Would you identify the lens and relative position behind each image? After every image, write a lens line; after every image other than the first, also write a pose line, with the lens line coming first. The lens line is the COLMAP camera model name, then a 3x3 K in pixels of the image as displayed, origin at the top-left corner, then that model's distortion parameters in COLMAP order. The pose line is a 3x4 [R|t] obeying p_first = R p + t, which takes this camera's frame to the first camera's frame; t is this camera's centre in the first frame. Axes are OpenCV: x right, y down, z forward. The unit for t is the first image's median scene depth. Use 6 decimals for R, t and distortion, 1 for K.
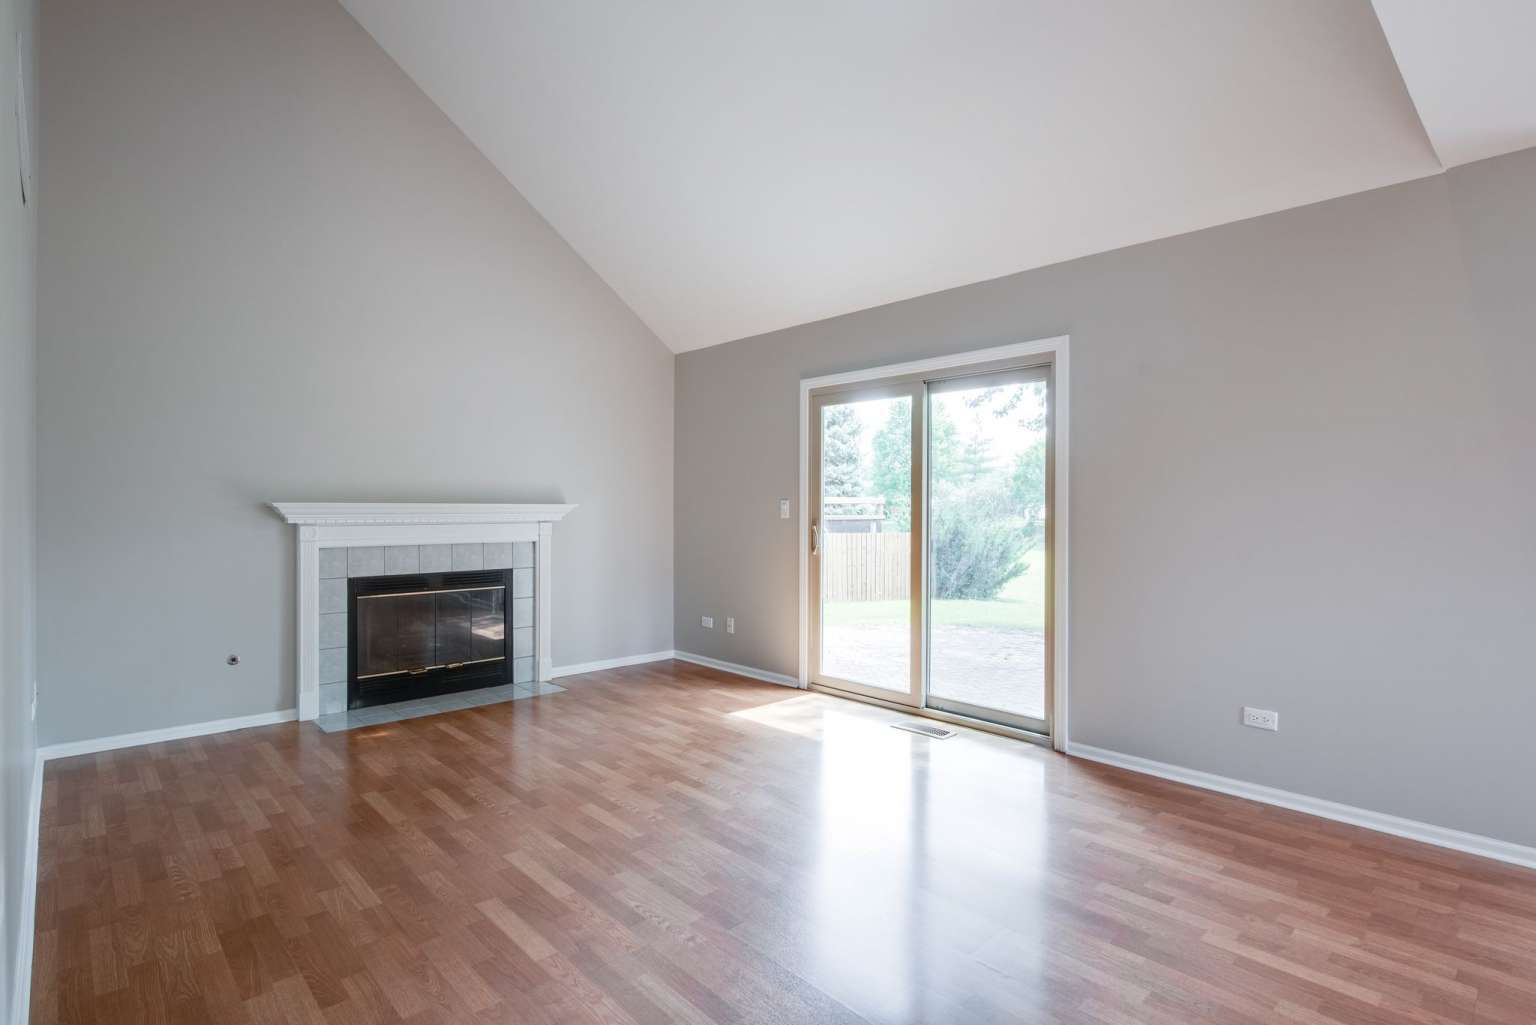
lens RADIAL K [[768.7, 0, 773.3], [0, 768.7, 508.6], [0, 0, 1]] dist [-0.005165, -0.002648]
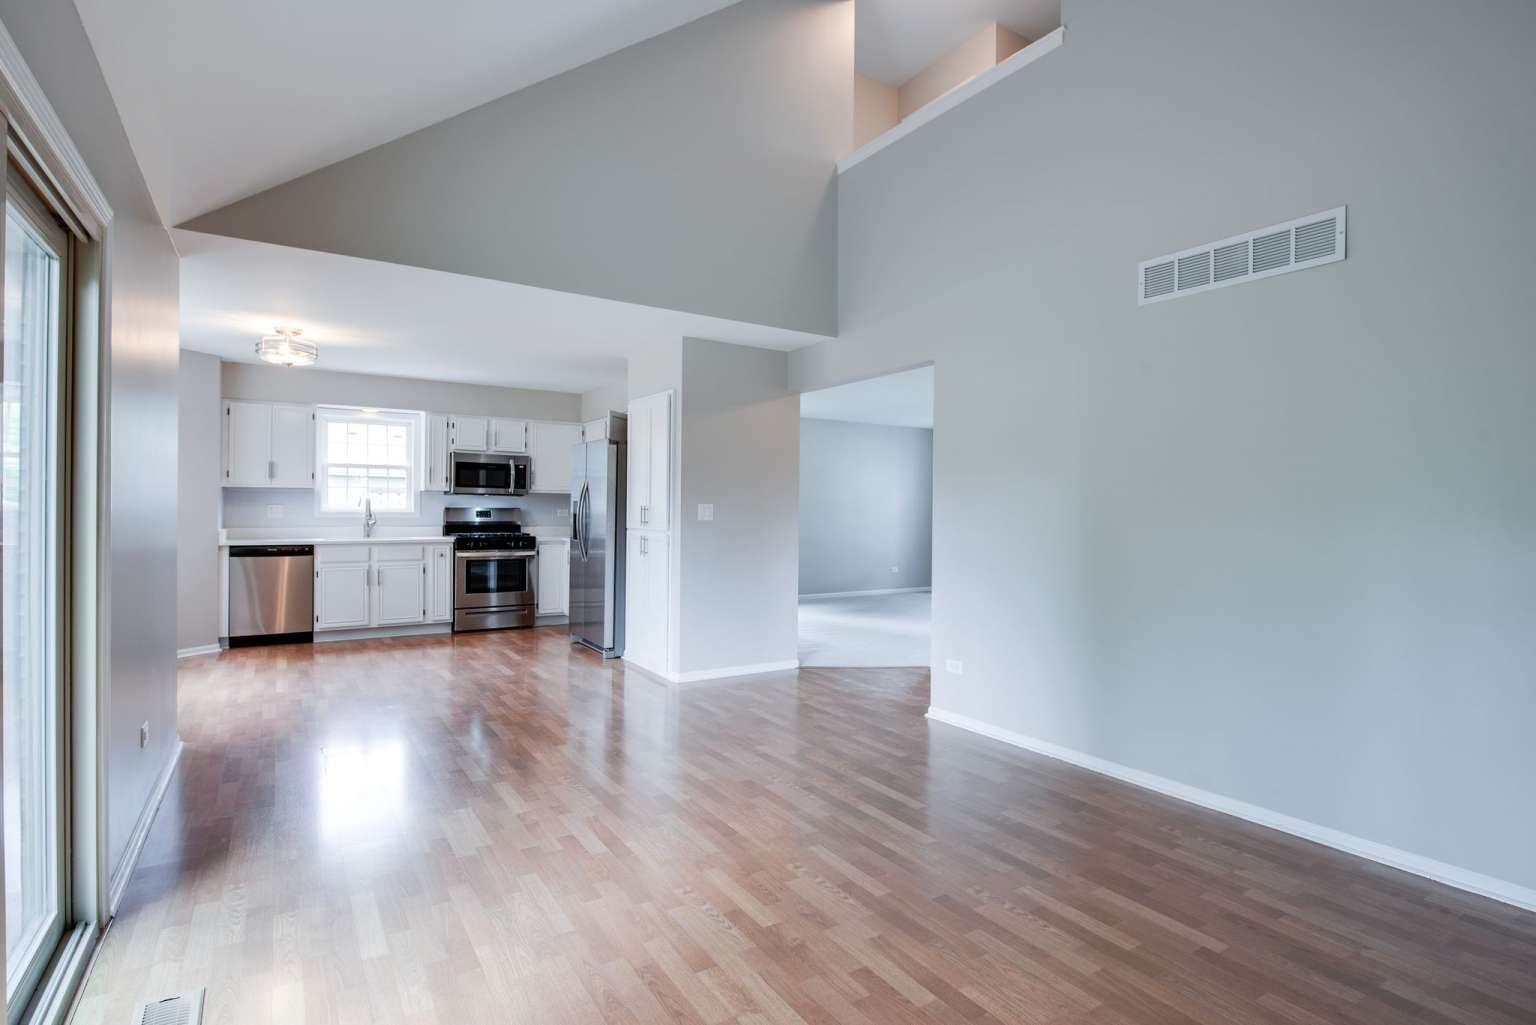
lens RADIAL K [[768.7, 0, 781.9], [0, 768.7, 510.4], [0, 0, 1]] dist [-0.005165, -0.002648]
pose [[-0.984917, -0.014001, 0.172458, -0.217416], [-0.013733, 0.999902, 0.002745, -0.004301], [-0.172480, 0.000336, -0.985013, 1.430317]]
